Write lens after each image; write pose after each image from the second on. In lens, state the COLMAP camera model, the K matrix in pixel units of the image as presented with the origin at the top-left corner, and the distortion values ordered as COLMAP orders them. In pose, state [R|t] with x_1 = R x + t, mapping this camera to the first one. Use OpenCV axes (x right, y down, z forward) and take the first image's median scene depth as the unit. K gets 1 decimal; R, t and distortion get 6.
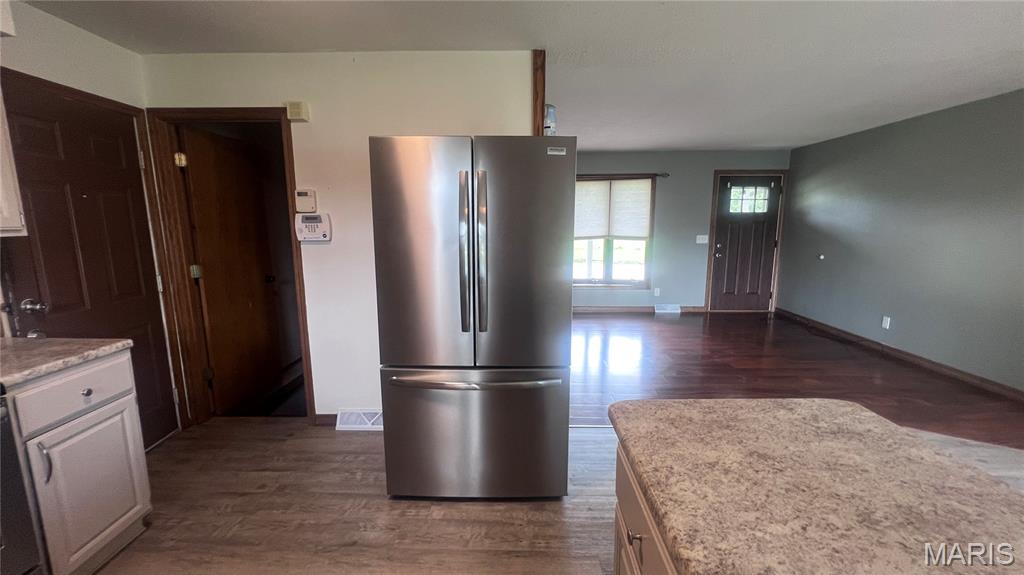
lens RADIAL K [[408.9, 0, 511.1], [0, 408.9, 284.8], [0, 0, 1]] dist [-0.000537, 0.000418]
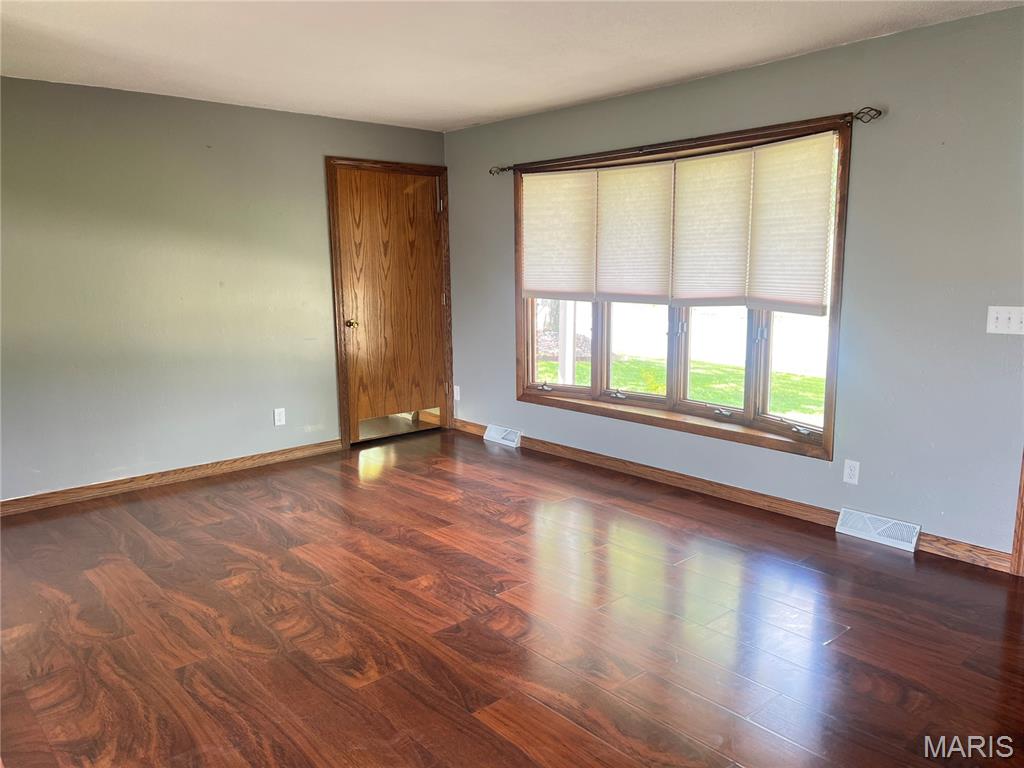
lens RADIAL K [[770.0, 0, 514.1], [0, 770.0, 381.0], [0, 0, 1]] dist [0.047224, -0.041440]
pose [[0.694599, 0.112286, -0.710580, 0.633455], [-0.109684, 0.992725, 0.049653, -0.059493], [0.710986, 0.043450, 0.701863, 0.375417]]
